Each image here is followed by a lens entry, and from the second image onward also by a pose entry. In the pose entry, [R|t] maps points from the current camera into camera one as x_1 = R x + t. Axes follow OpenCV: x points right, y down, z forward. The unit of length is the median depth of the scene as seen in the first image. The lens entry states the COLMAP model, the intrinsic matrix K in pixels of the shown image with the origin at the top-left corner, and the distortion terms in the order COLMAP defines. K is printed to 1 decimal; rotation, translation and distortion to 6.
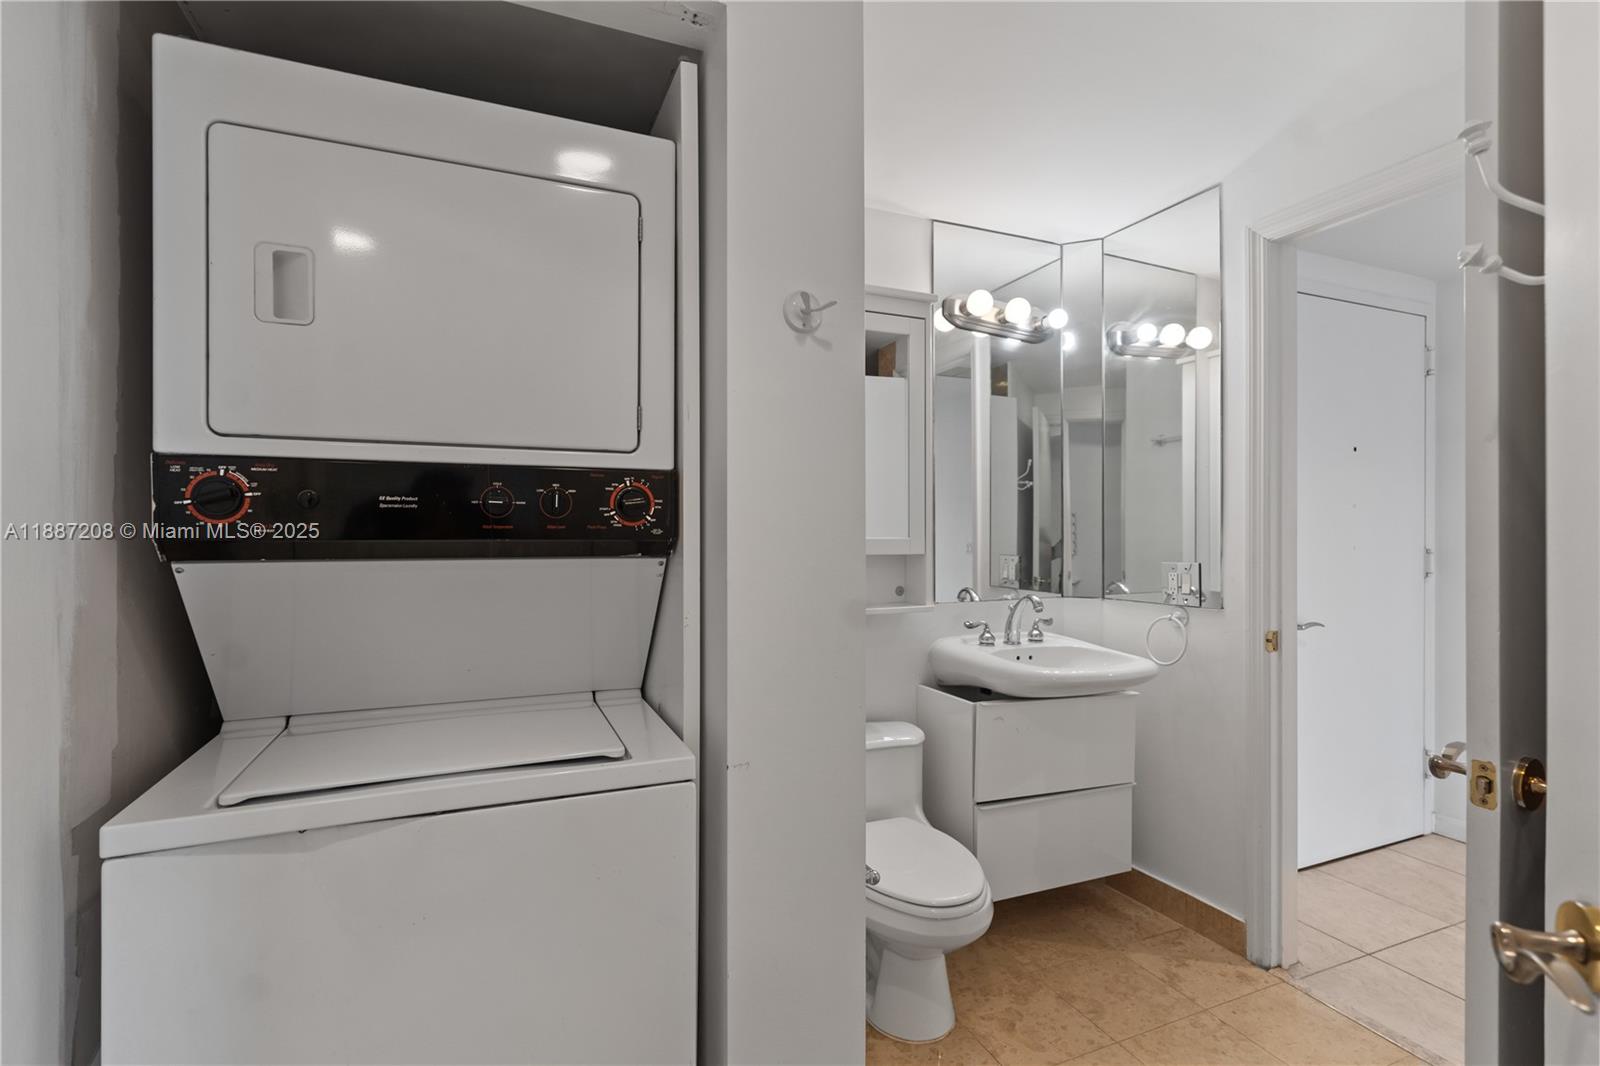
lens RADIAL K [[759.1, 0, 800.0], [0, 759.1, 533.0], [0, 0, 1]] dist [-0.000273, 0.000307]
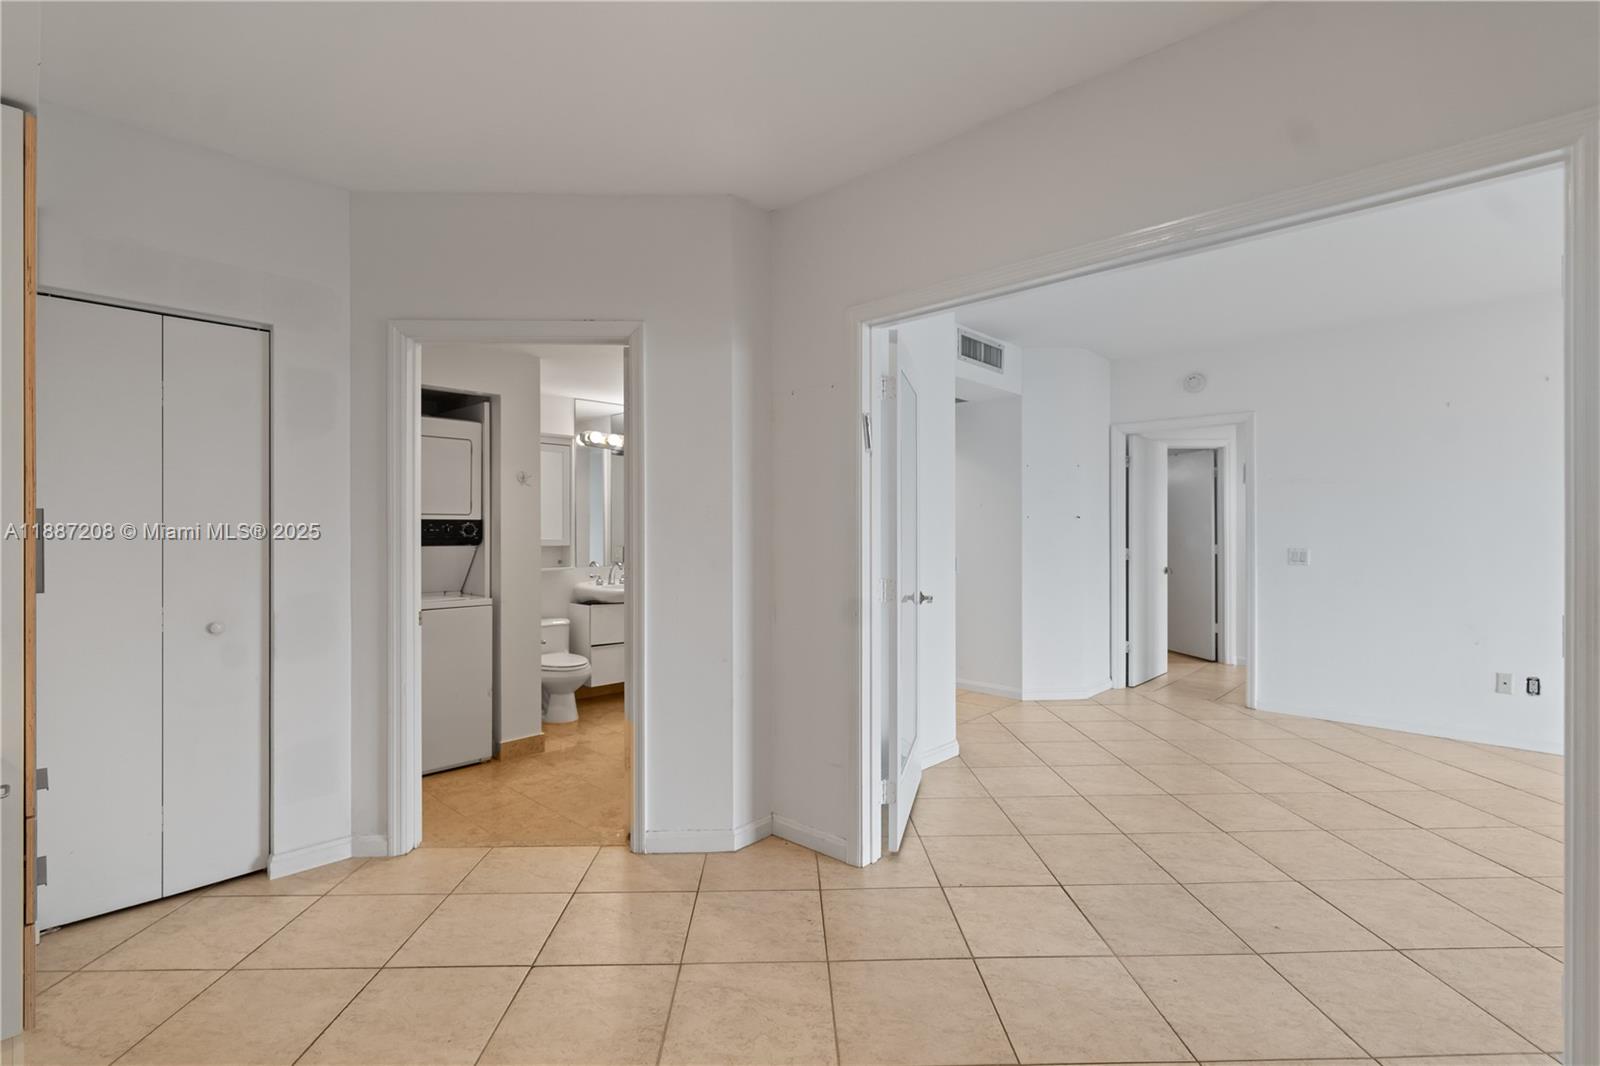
lens RADIAL K [[727.3, 0, 800.0], [0, 727.3, 518.0], [0, 0, 1]] dist [-0.001415, 0.000308]
pose [[0.915742, -0.000881, 0.401767, -0.085127], [0.008690, 0.999807, -0.017615, -0.010112], [-0.401674, 0.019622, 0.915573, -1.300305]]
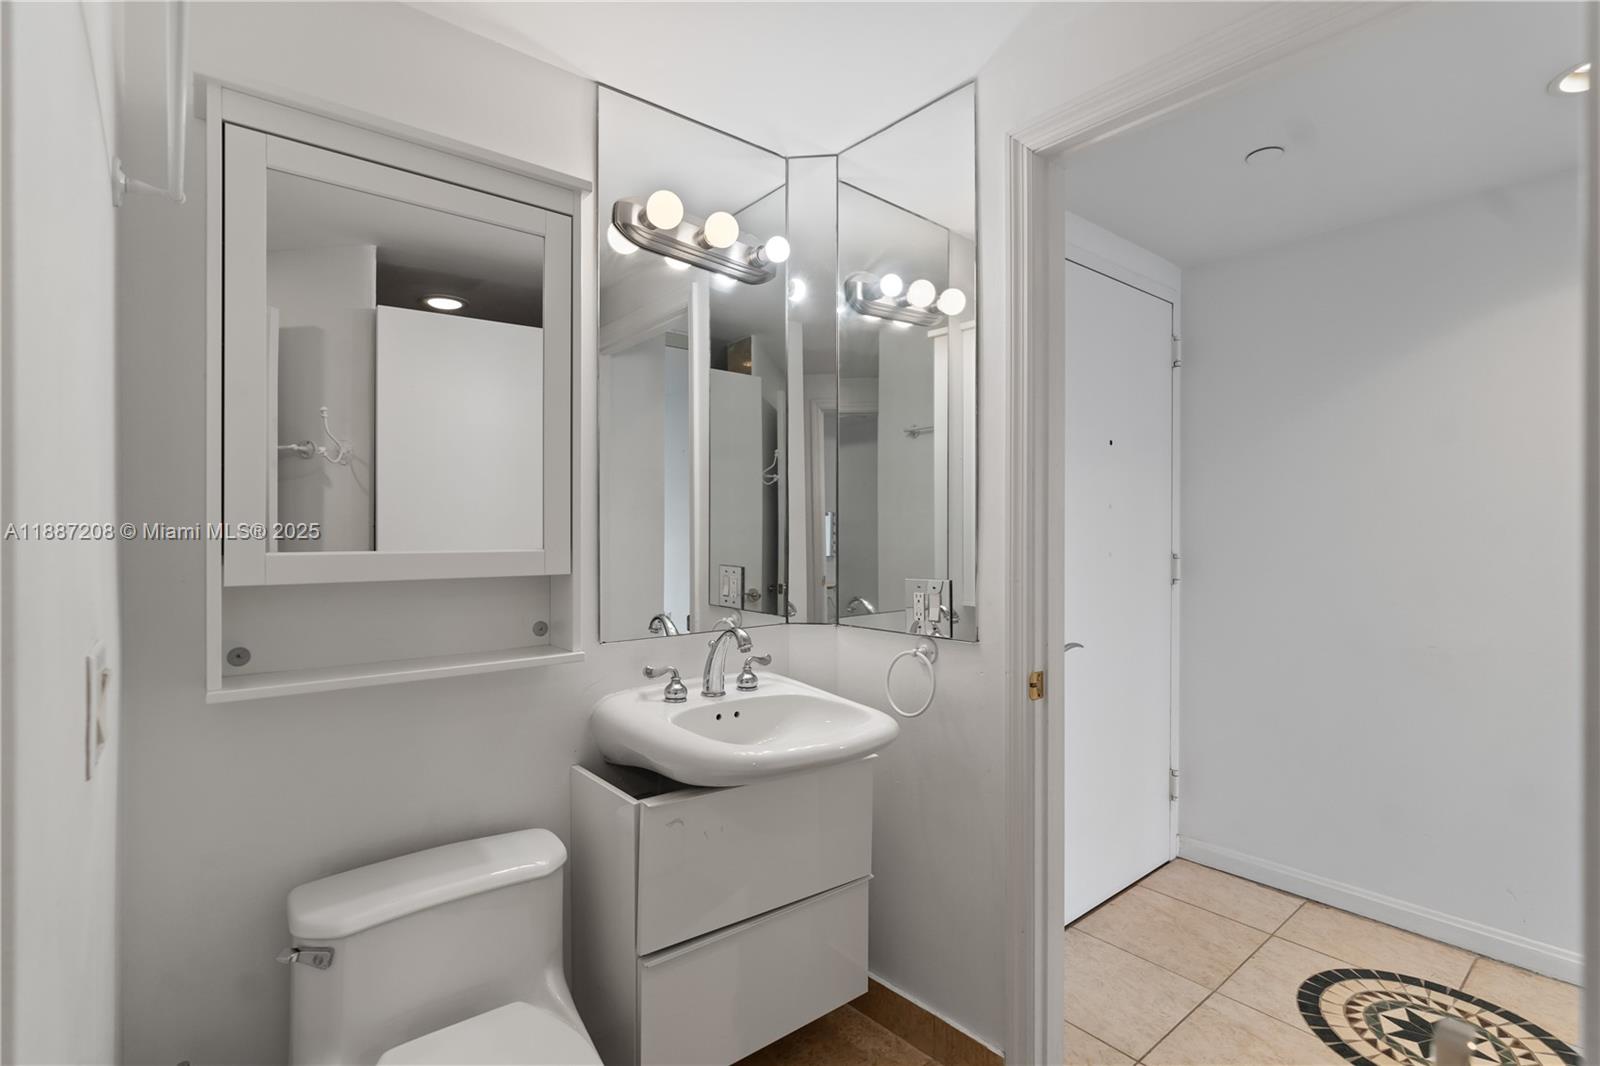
lens RADIAL K [[759.1, 0, 800.0], [0, 759.1, 533.0], [0, 0, 1]] dist [-0.000273, 0.000307]
pose [[0.960498, -0.000482, 0.278286, 0.166186], [-0.000590, 0.999993, 0.003767, -0.009957], [-0.278286, -0.003783, 0.960491, 0.304394]]
